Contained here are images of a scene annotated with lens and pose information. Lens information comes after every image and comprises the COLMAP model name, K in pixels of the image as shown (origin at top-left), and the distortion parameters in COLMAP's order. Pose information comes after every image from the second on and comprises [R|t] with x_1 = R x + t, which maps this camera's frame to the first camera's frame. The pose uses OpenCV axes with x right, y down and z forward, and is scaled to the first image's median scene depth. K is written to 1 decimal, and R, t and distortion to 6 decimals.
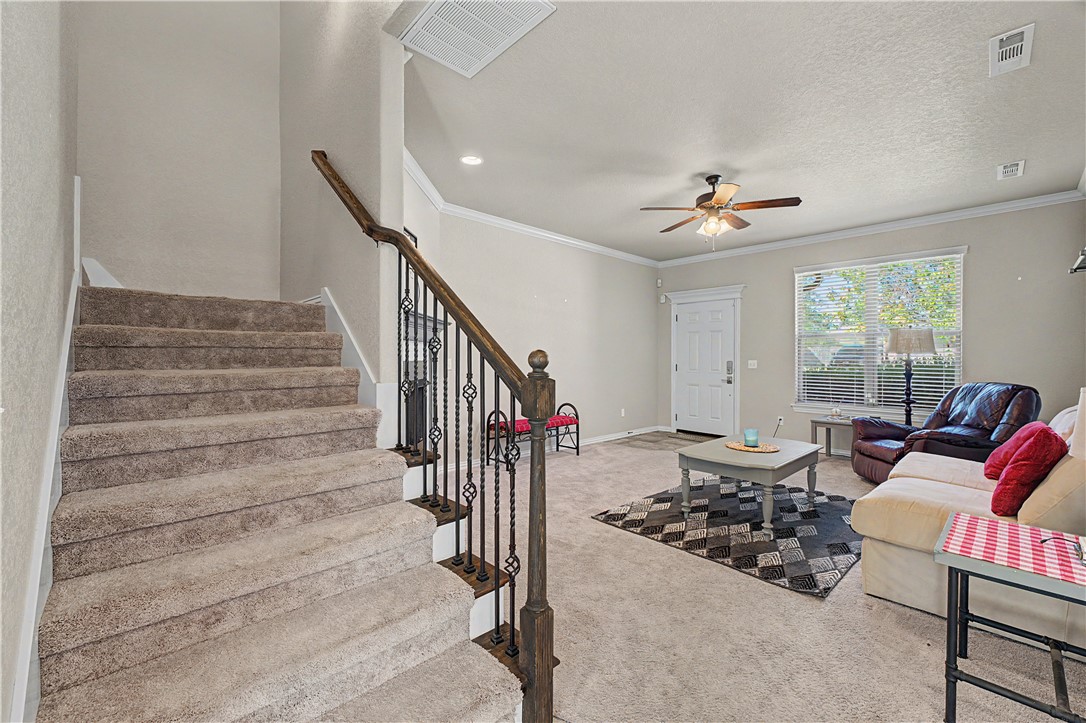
lens RADIAL K [[442.3, 0, 540.1], [0, 442.3, 357.8], [0, 0, 1]] dist [-0.000625, 0.000297]
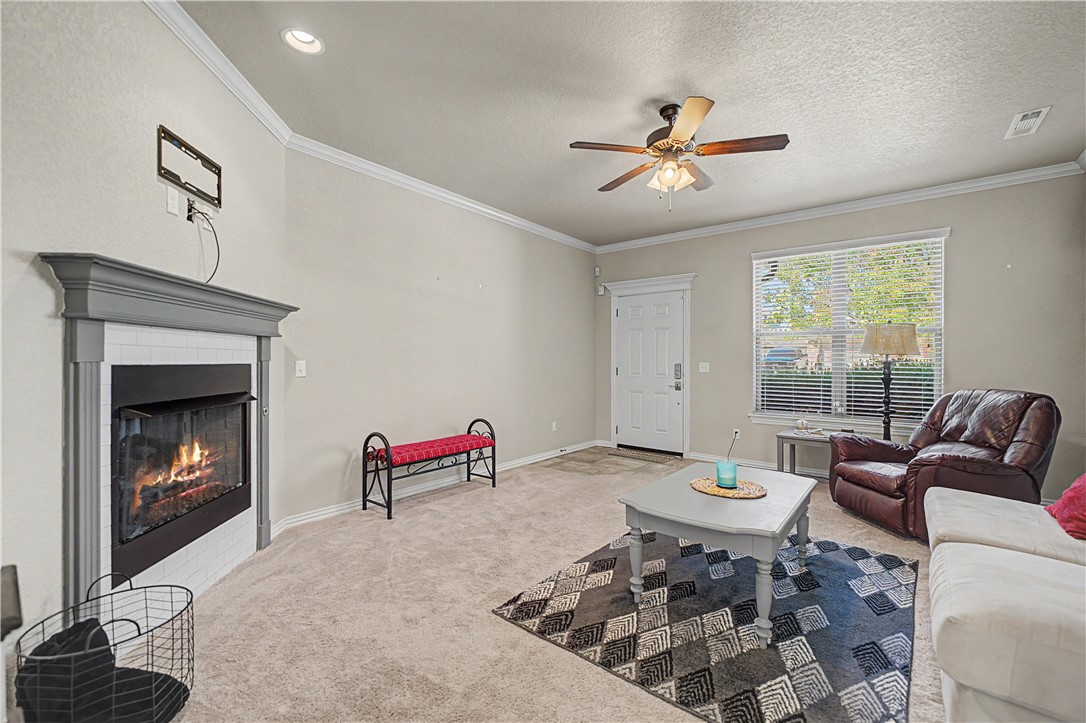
lens RADIAL K [[451.1, 0, 541.0], [0, 451.1, 359.2], [0, 0, 1]] dist [0.000290, -0.000304]
pose [[0.990376, -0.000370, 0.138403, 0.081687], [0.000778, 0.999996, -0.002895, 0.002281], [-0.138402, 0.002975, 0.990372, 0.301934]]
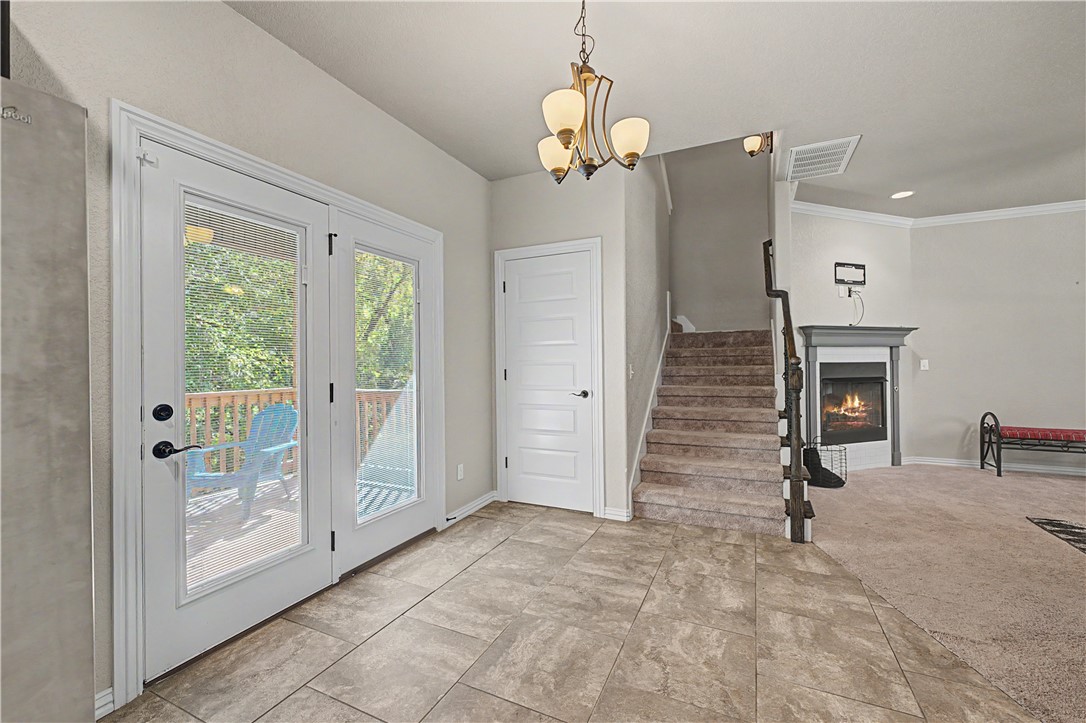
lens RADIAL K [[442.3, 0, 541.2], [0, 442.3, 359.3], [0, 0, 1]] dist [-0.000625, 0.000297]
pose [[0.362281, -0.011195, -0.932002, 0.557785], [0.008718, 0.999925, -0.008622, 0.001949], [0.932028, -0.005001, 0.362351, -0.322672]]
